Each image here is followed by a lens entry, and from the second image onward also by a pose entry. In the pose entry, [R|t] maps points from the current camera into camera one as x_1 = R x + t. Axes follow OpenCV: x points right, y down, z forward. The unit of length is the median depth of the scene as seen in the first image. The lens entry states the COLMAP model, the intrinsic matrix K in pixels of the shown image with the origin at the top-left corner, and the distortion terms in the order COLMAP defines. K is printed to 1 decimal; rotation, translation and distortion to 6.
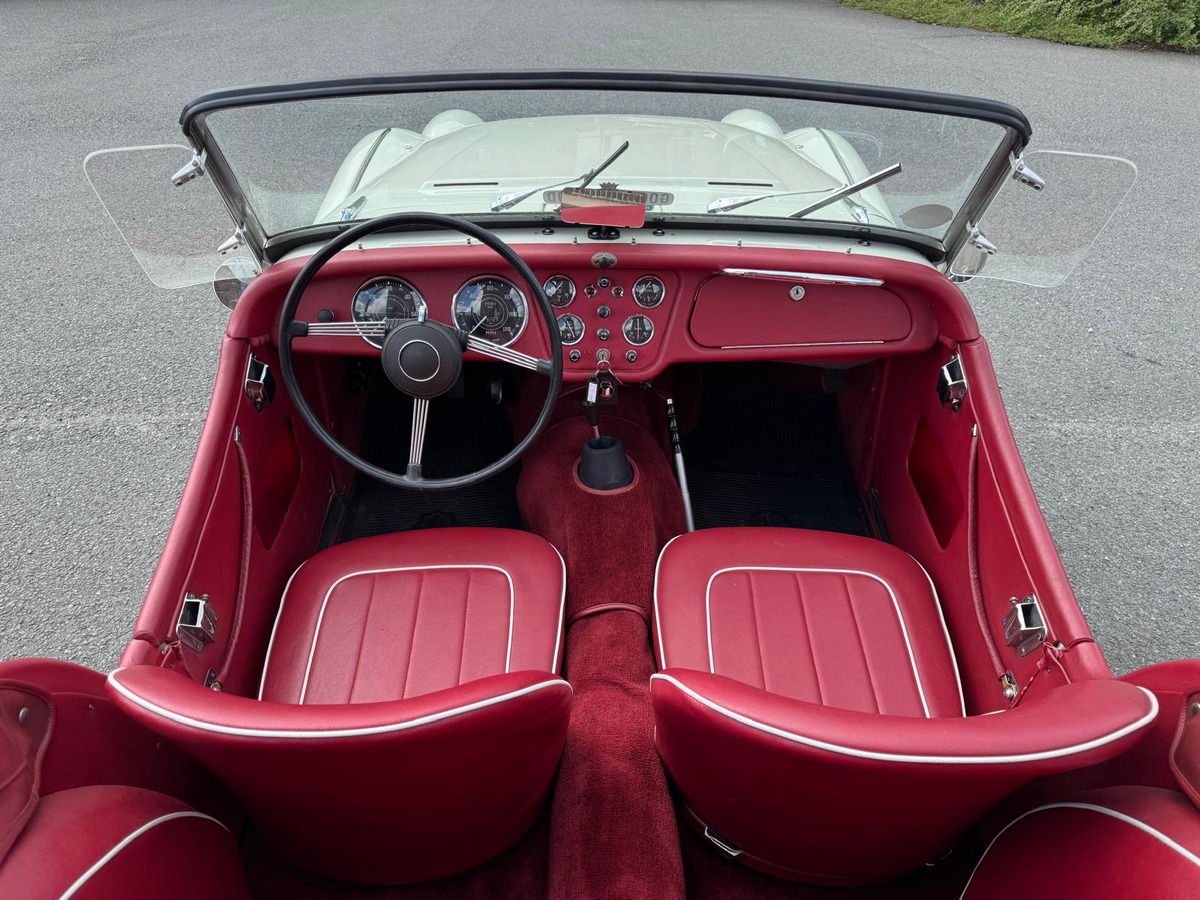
lens RADIAL K [[860.9, 0, 612.0], [0, 860.9, 452.8], [0, 0, 1]] dist [0.029665, -0.043164]
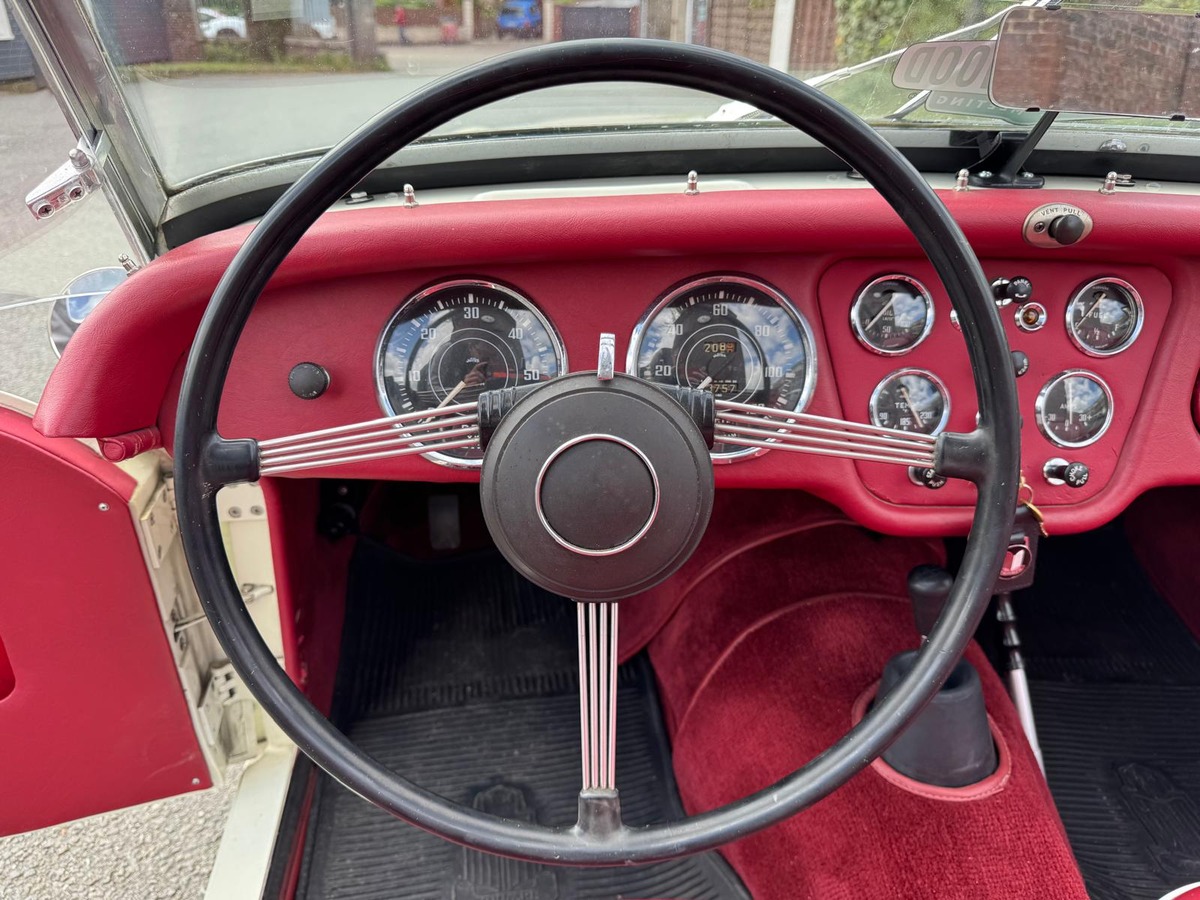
lens RADIAL K [[860.9, 0, 606.7], [0, 860.9, 436.7], [0, 0, 1]] dist [0.029665, -0.043164]
pose [[0.998311, -0.007925, 0.057556, -0.221330], [0.016338, 0.988969, -0.147220, -0.073967], [-0.055754, 0.147912, 0.987428, 0.615477]]
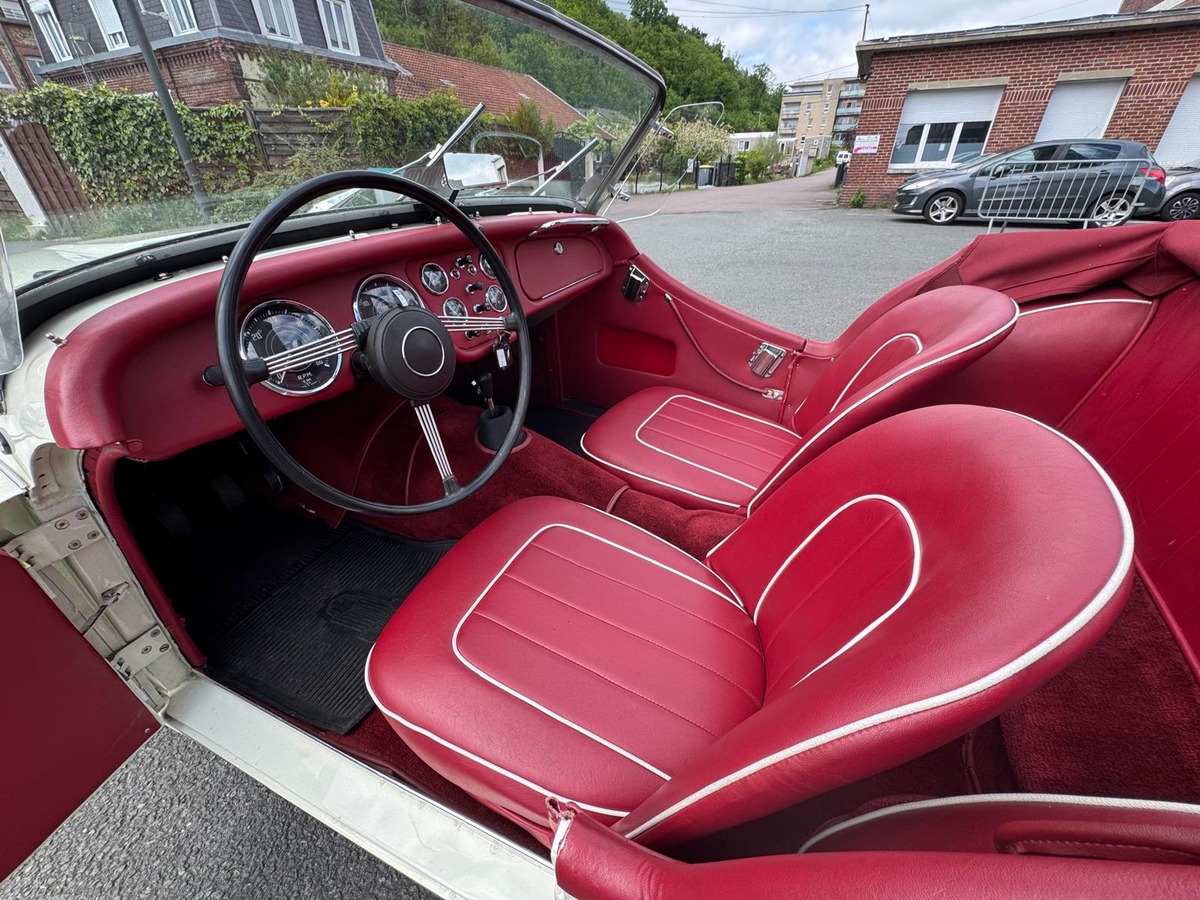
lens RADIAL K [[483.5, 0, 596.7], [0, 483.5, 445.5], [0, 0, 1]] dist [-0.000781, 0.001048]
pose [[0.469239, -0.451286, 0.759049, -0.507553], [0.511007, 0.839787, 0.183386, -0.026703], [-0.720199, 0.301827, 0.624671, 0.555958]]
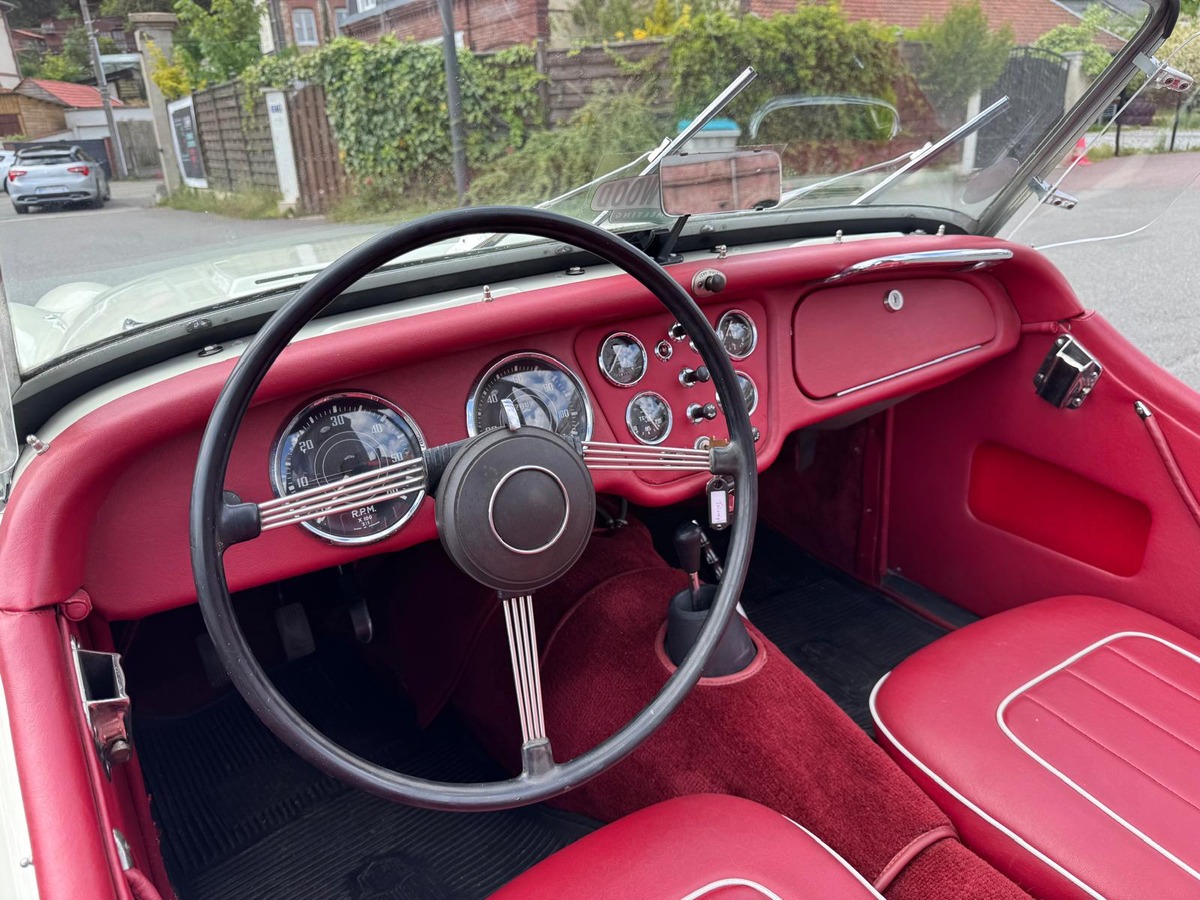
lens RADIAL K [[860.9, 0, 598.7], [0, 860.9, 443.1], [0, 0, 1]] dist [0.029665, -0.043164]
pose [[0.829828, -0.234172, 0.506506, -0.390592], [0.355389, 0.921579, -0.156175, -0.049069], [-0.430214, 0.309605, 0.847975, 0.526146]]
